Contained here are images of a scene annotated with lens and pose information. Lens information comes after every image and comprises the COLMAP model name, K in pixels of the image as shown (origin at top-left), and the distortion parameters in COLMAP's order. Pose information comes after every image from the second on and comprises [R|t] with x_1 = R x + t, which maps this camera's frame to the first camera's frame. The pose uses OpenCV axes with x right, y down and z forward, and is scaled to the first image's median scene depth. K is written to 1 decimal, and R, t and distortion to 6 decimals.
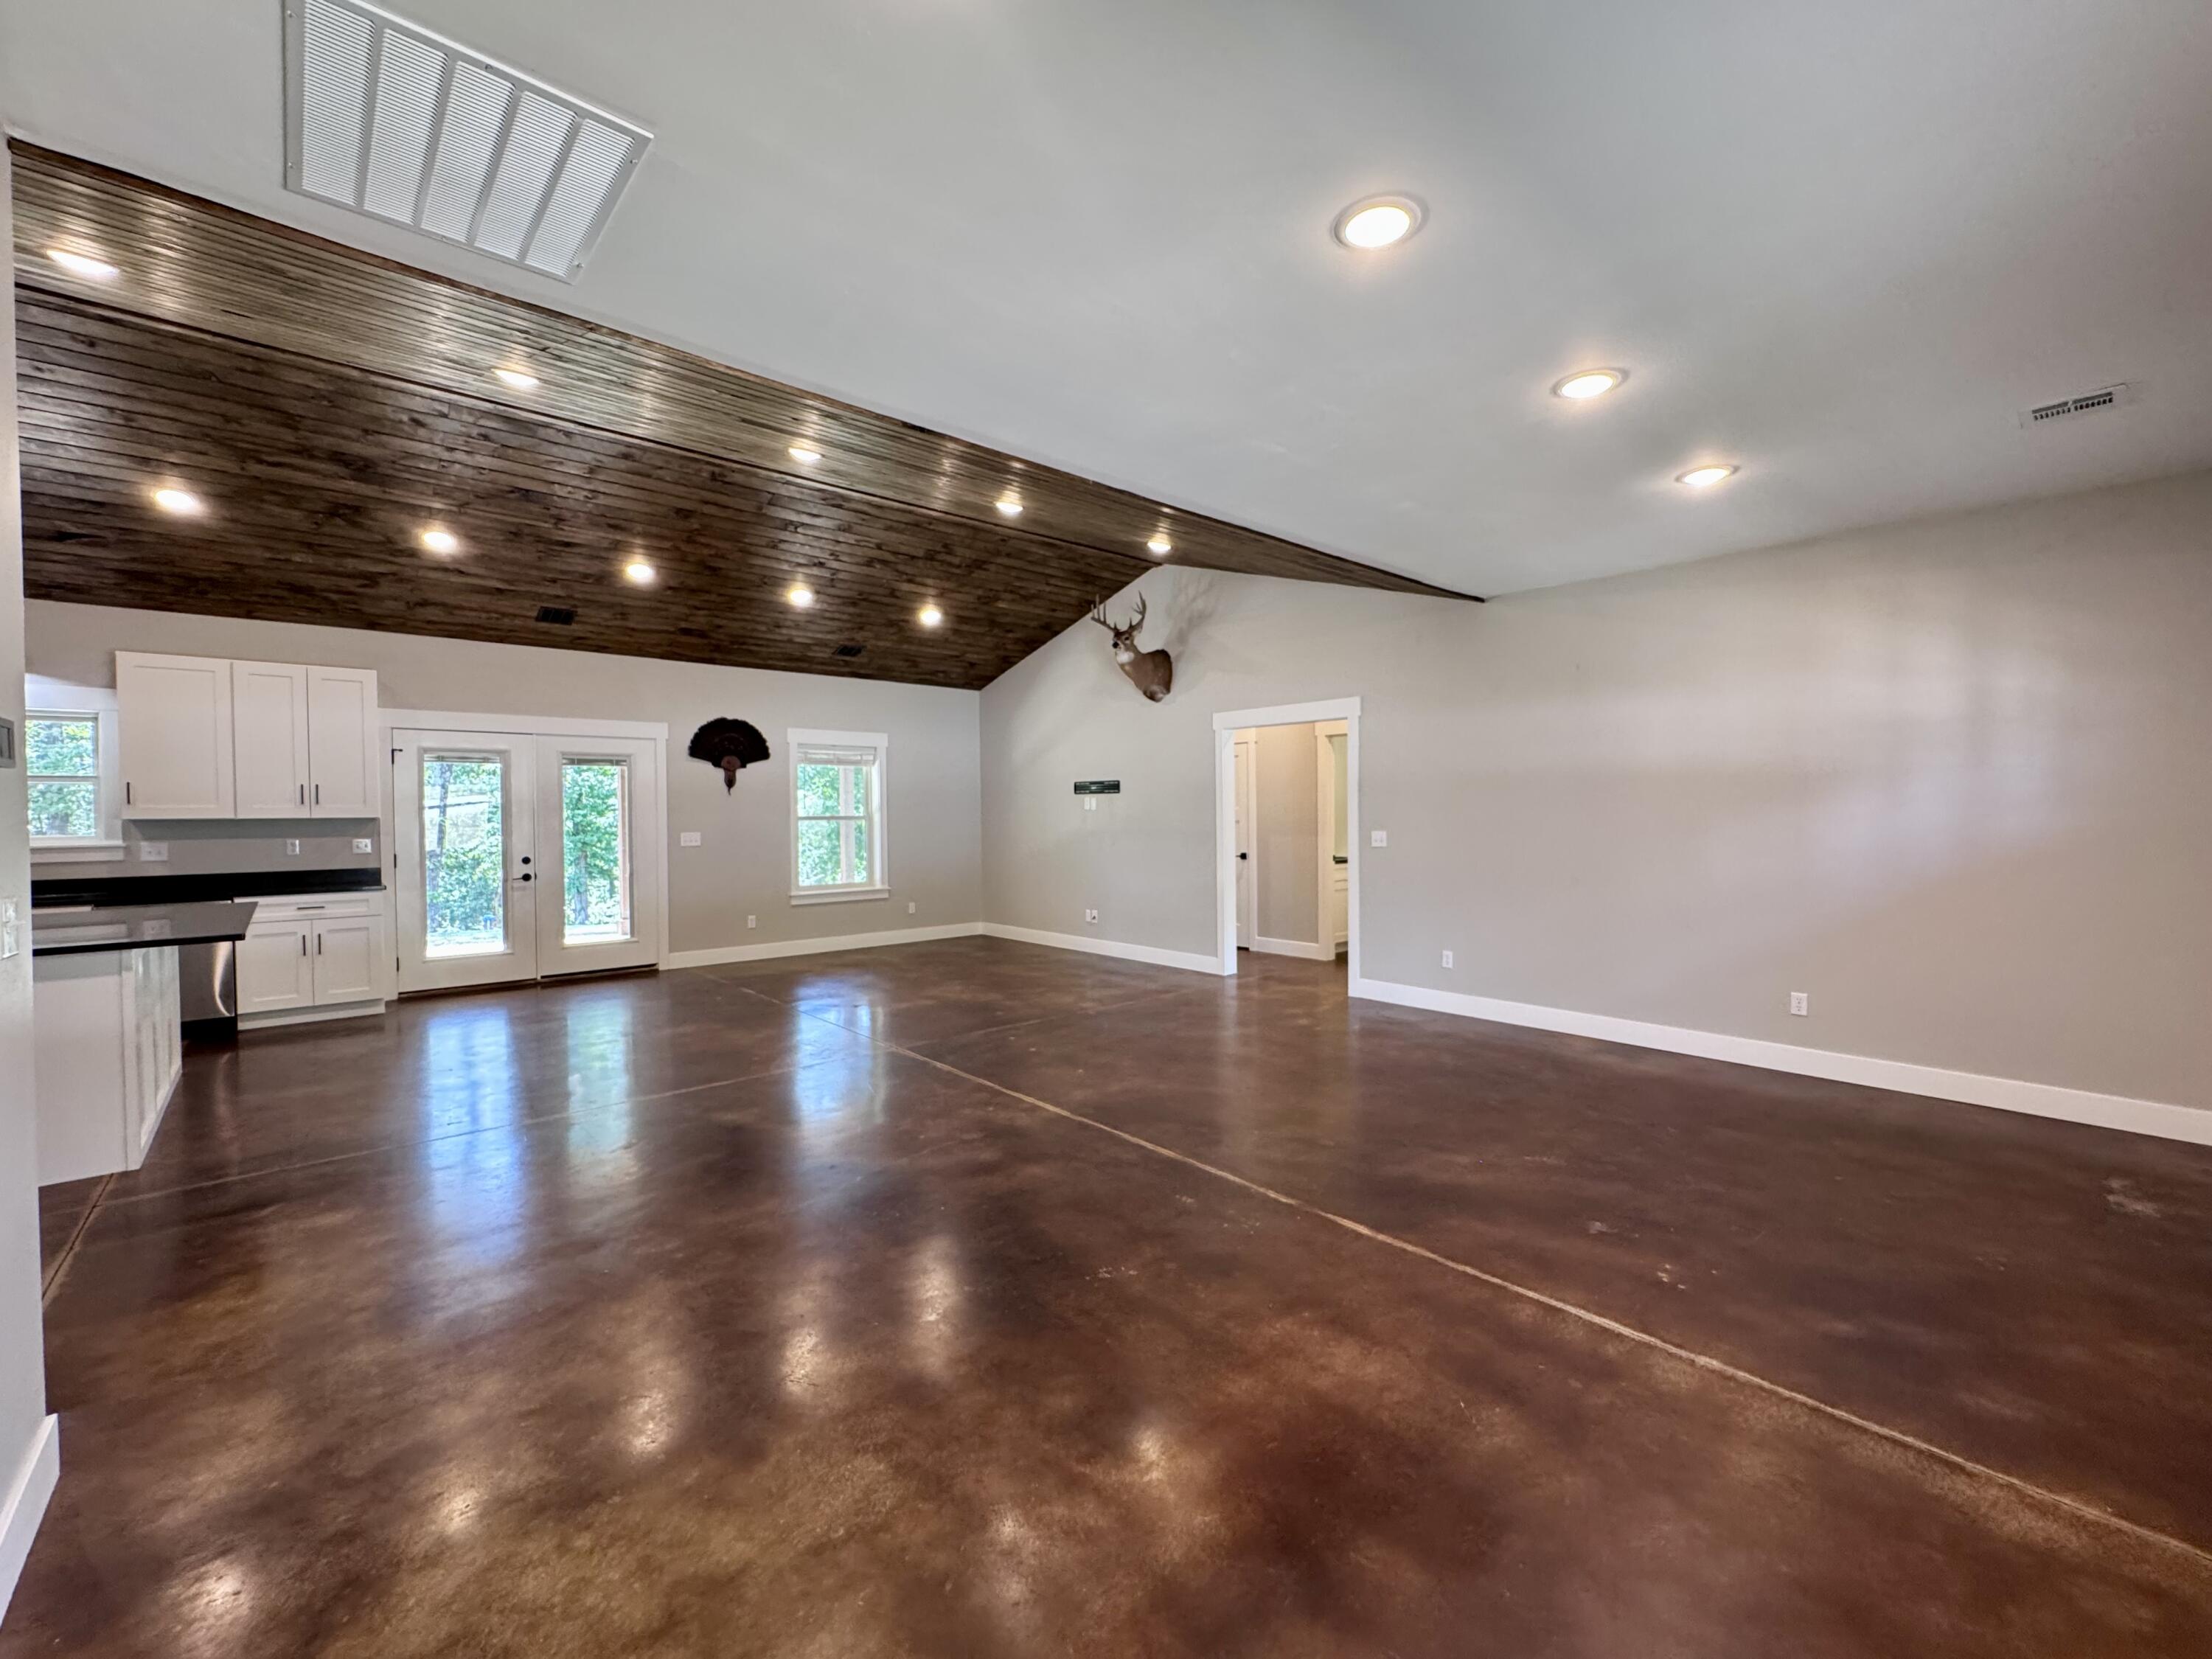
lens RADIAL K [[913.4, 0, 1102.9], [0, 913.4, 829.5], [0, 0, 1]] dist [-0.001882, 0.000092]
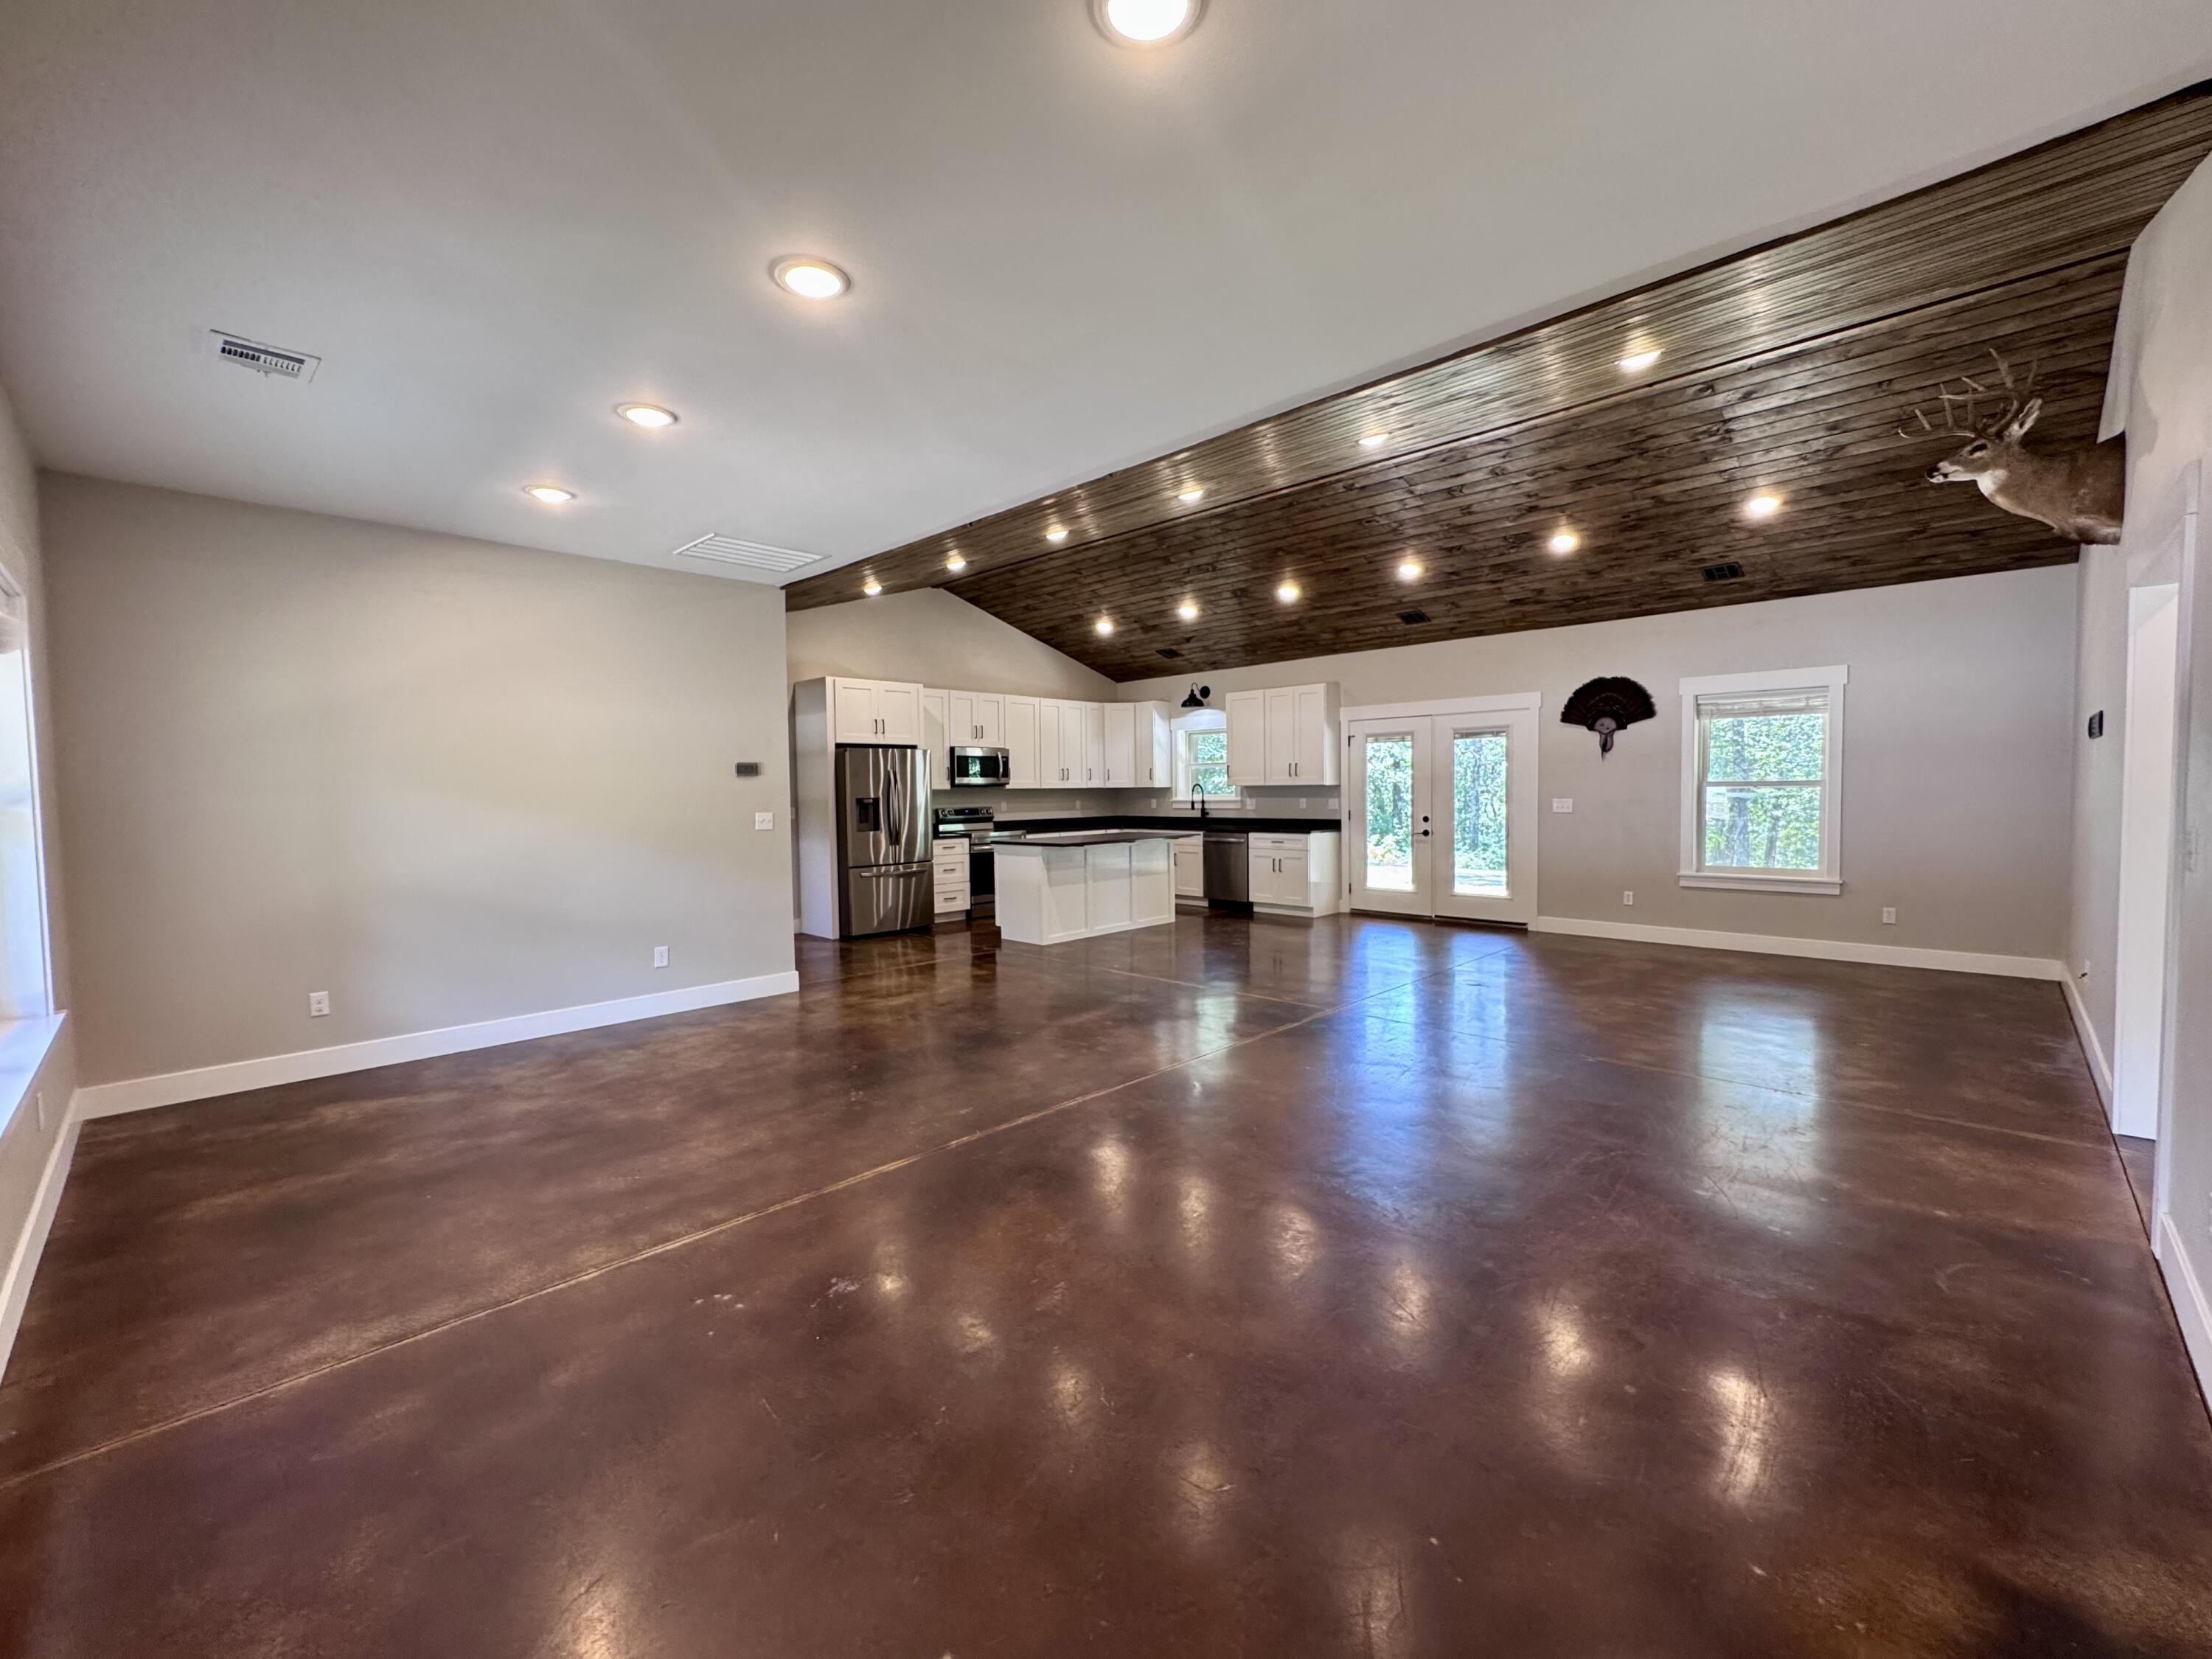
lens RADIAL K [[910.3, 0, 1102.6], [0, 910.3, 829.0], [0, 0, 1]] dist [-0.001478, -0.000180]
pose [[0.073633, 0.050860, -0.995988, 0.571101], [-0.007561, 0.998698, 0.050440, -0.011484], [0.997257, 0.003817, 0.073922, 0.488115]]
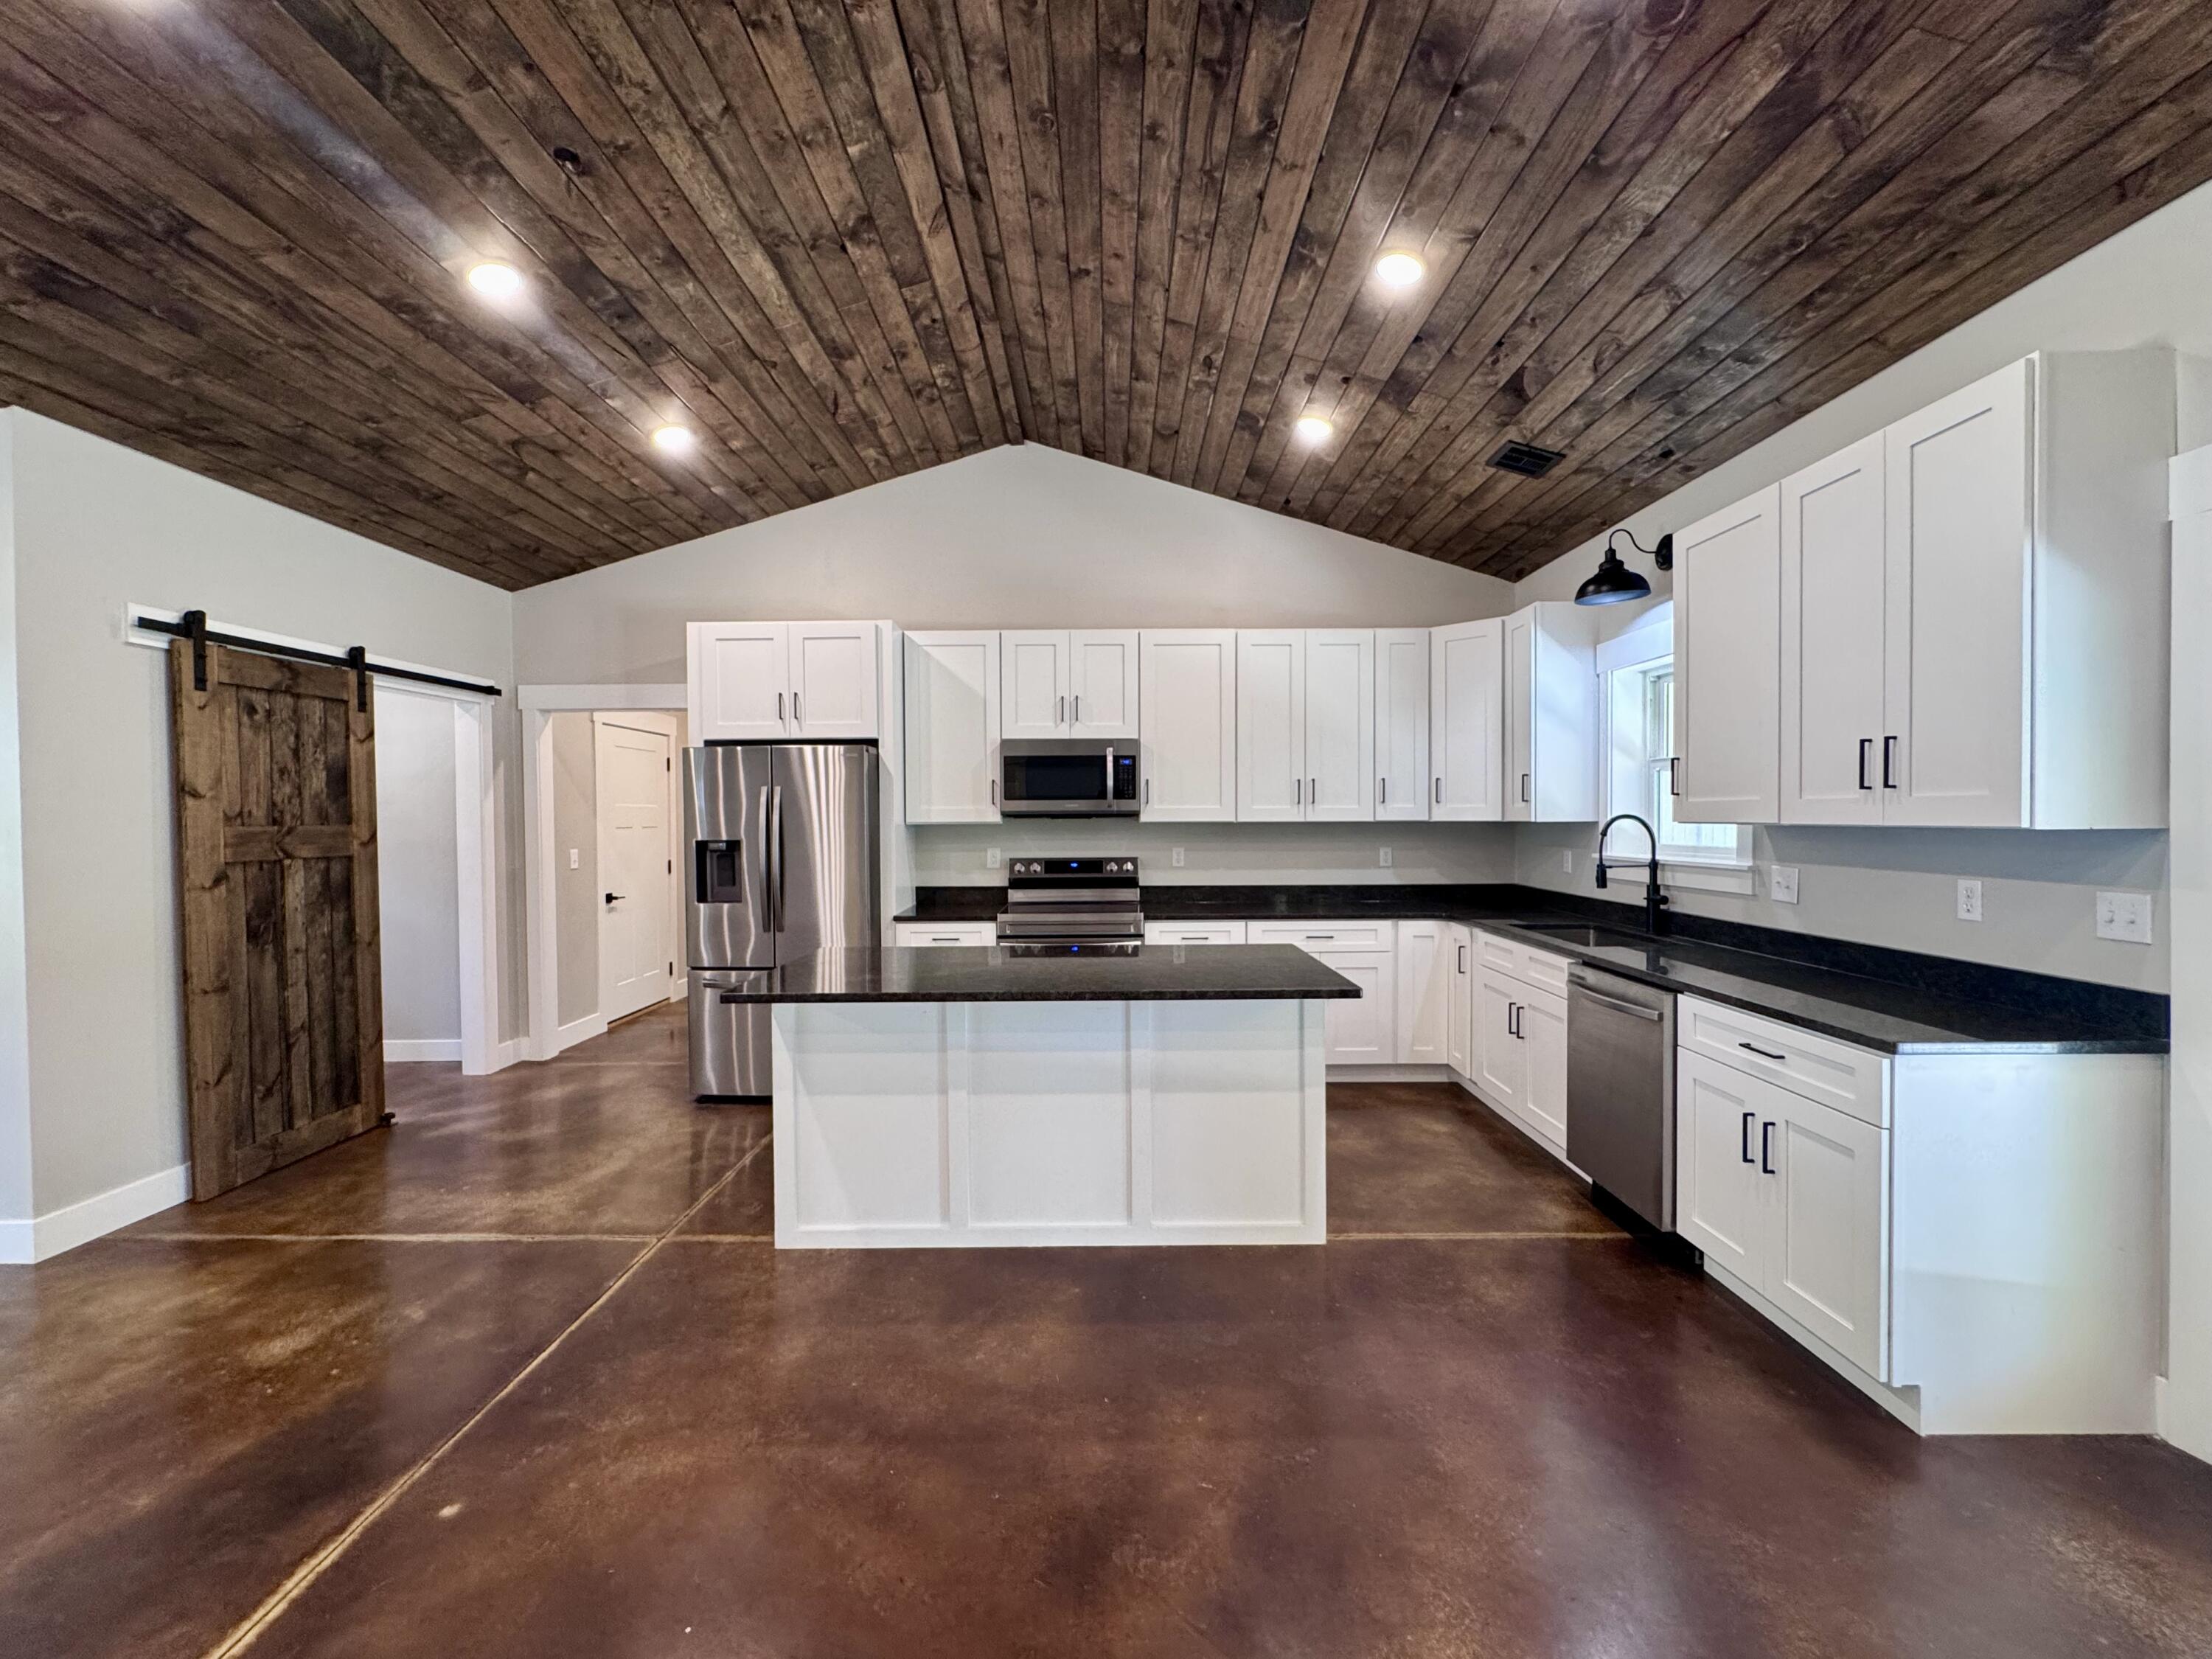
lens RADIAL K [[910.3, 0, 1102.6], [0, 910.3, 829.0], [0, 0, 1]] dist [-0.001478, -0.000180]
pose [[-0.664261, 0.023039, -0.747146, -0.320435], [-0.003878, 0.999405, 0.034265, -0.019766], [0.747491, 0.025659, -0.663777, 0.878252]]
